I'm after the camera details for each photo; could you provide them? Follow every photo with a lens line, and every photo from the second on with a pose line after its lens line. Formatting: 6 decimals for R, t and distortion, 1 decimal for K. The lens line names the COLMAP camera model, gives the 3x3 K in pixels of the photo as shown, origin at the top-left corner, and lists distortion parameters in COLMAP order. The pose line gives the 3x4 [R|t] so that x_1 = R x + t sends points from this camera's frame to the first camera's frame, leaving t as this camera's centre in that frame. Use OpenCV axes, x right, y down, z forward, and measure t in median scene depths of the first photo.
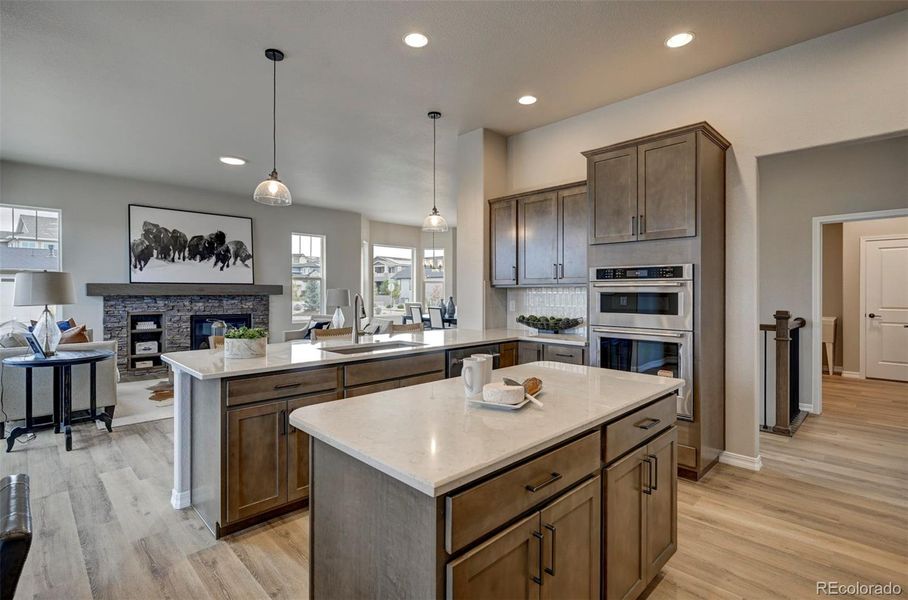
lens RADIAL K [[445.3, 0, 453.5], [0, 445.3, 294.3], [0, 0, 1]] dist [0.025479, 0.000873]
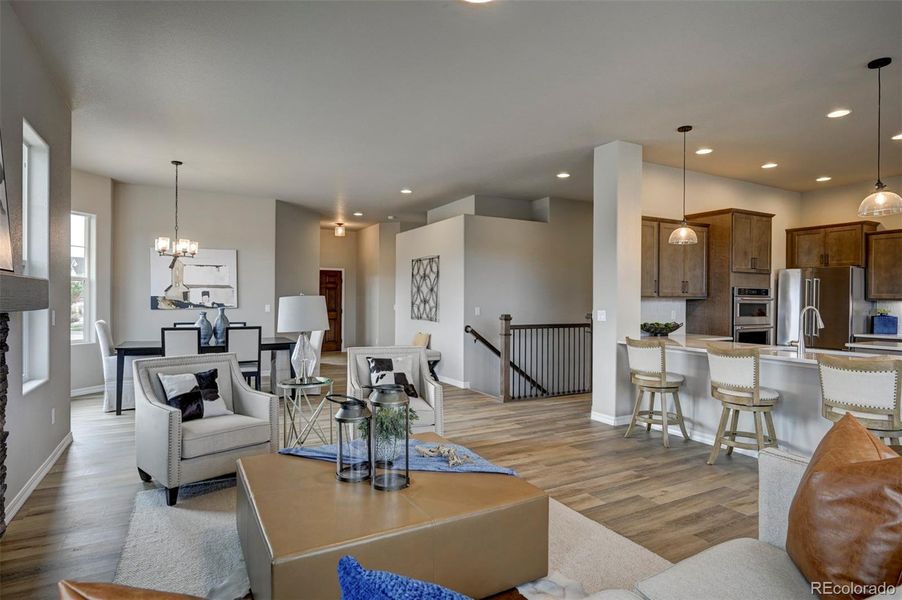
lens RADIAL K [[499.5, 0, 449.2], [0, 499.5, 302.1], [0, 0, 1]] dist [-0.020922, 0.000184]
pose [[0.287966, -0.007167, 0.957614, -1.121555], [0.005310, 0.999969, 0.005887, -0.017659], [-0.957626, 0.003390, 0.287995, 1.012382]]
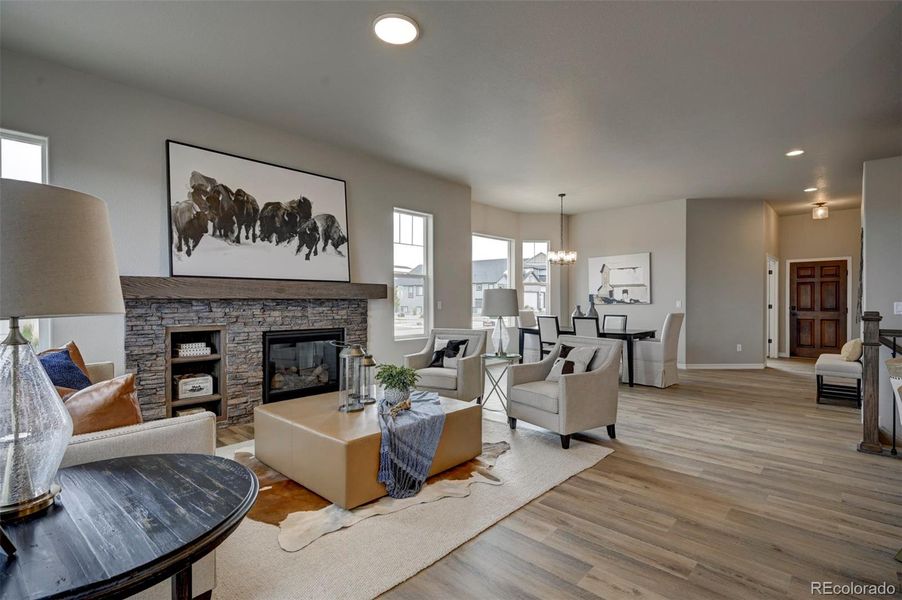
lens RADIAL K [[438.4, 0, 456.8], [0, 438.4, 305.2], [0, 0, 1]] dist [0.017820, -0.000498]
pose [[0.999314, -0.005670, 0.036605, -0.352484], [0.005570, 0.999980, 0.002828, 0.010944], [-0.036620, -0.002622, 0.999326, 0.400735]]
